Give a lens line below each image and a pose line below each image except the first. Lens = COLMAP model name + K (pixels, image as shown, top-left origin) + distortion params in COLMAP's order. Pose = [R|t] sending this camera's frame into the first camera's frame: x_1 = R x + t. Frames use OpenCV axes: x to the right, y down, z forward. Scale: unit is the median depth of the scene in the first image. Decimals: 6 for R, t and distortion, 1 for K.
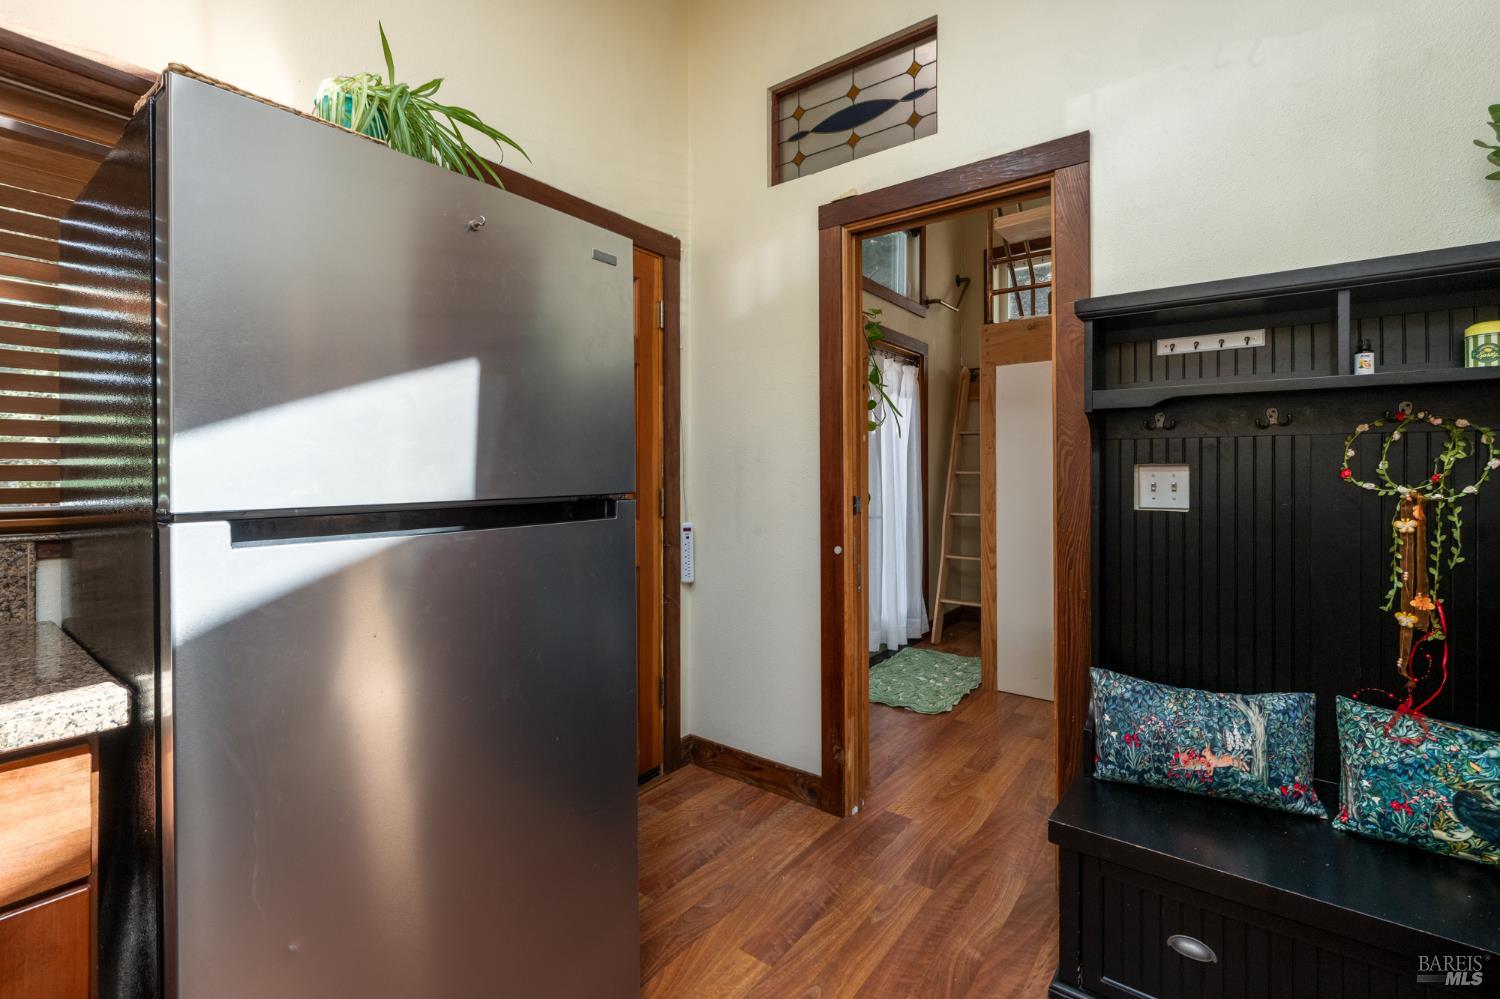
lens RADIAL K [[659.1, 0, 753.5], [0, 659.1, 468.0], [0, 0, 1]] dist [-0.000377, -0.000126]
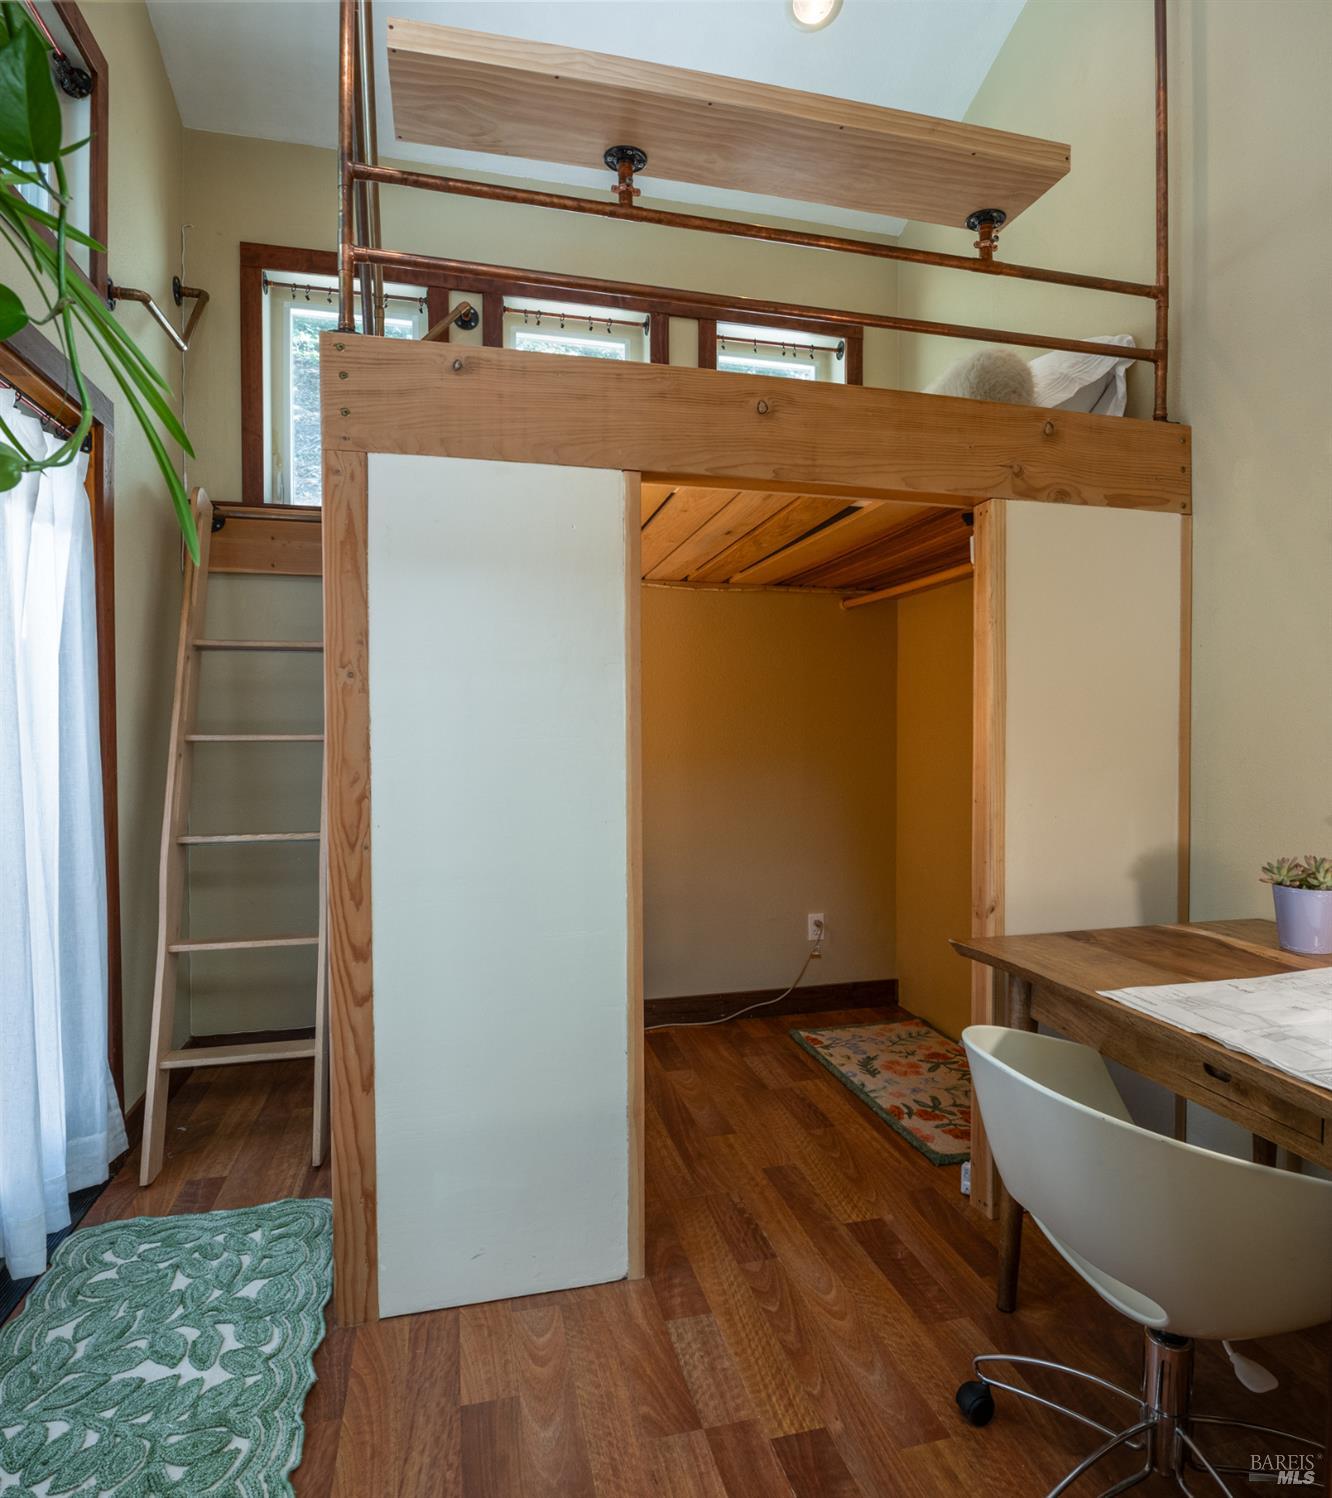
lens RADIAL K [[879.8, 0, 666.0], [0, 879.8, 749.0], [0, 0, 1]] dist [-0.004485, -0.002046]
pose [[0.630820, -0.018937, 0.775698, 0.074477], [-0.004424, 0.999598, 0.028000, -0.003446], [-0.775916, -0.021095, 0.630483, 0.464554]]
